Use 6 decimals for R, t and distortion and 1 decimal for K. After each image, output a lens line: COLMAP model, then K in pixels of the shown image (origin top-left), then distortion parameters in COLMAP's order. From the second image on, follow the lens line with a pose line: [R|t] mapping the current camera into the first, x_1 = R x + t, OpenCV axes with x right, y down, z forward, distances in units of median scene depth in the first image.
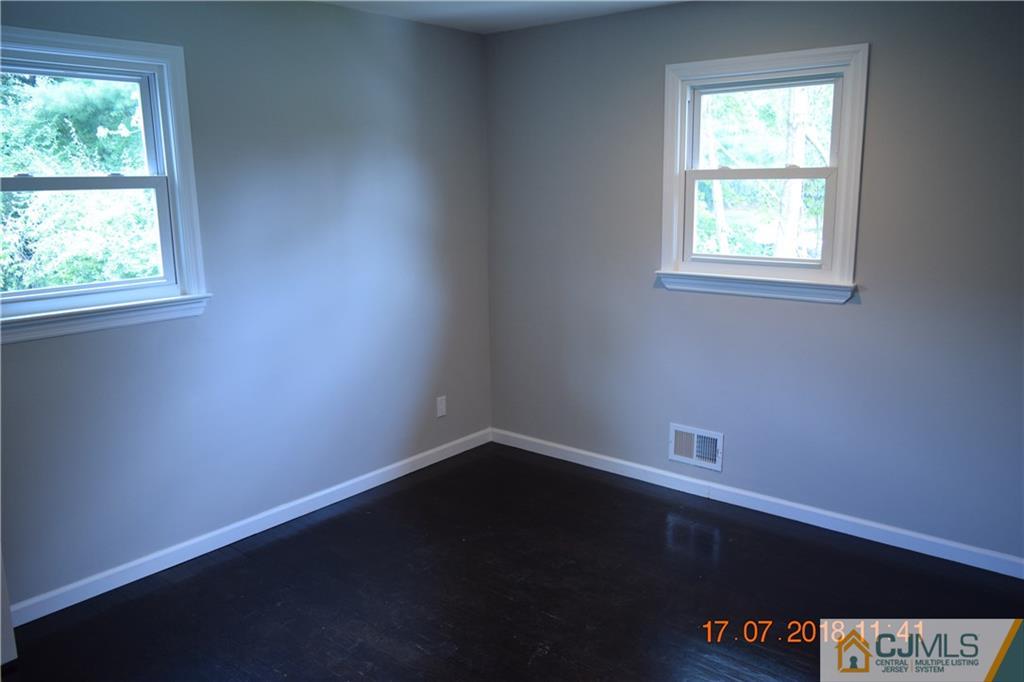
lens RADIAL K [[798.0, 0, 512.0], [0, 798.0, 341.0], [0, 0, 1]] dist [-0.004631, -0.002995]
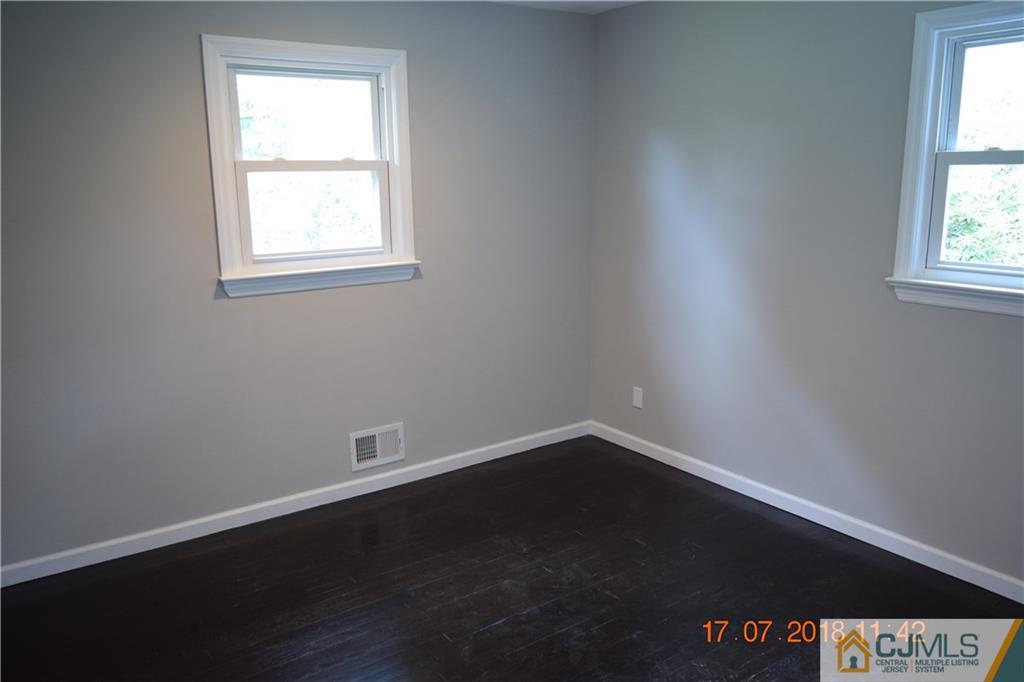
lens RADIAL K [[798.0, 0, 512.0], [0, 798.0, 341.0], [0, 0, 1]] dist [-0.004631, -0.002995]
pose [[0.259941, -0.199331, 0.944827, -0.632087], [0.198940, 0.968526, 0.149598, -0.103071], [-0.944909, 0.149077, 0.291415, 0.543806]]
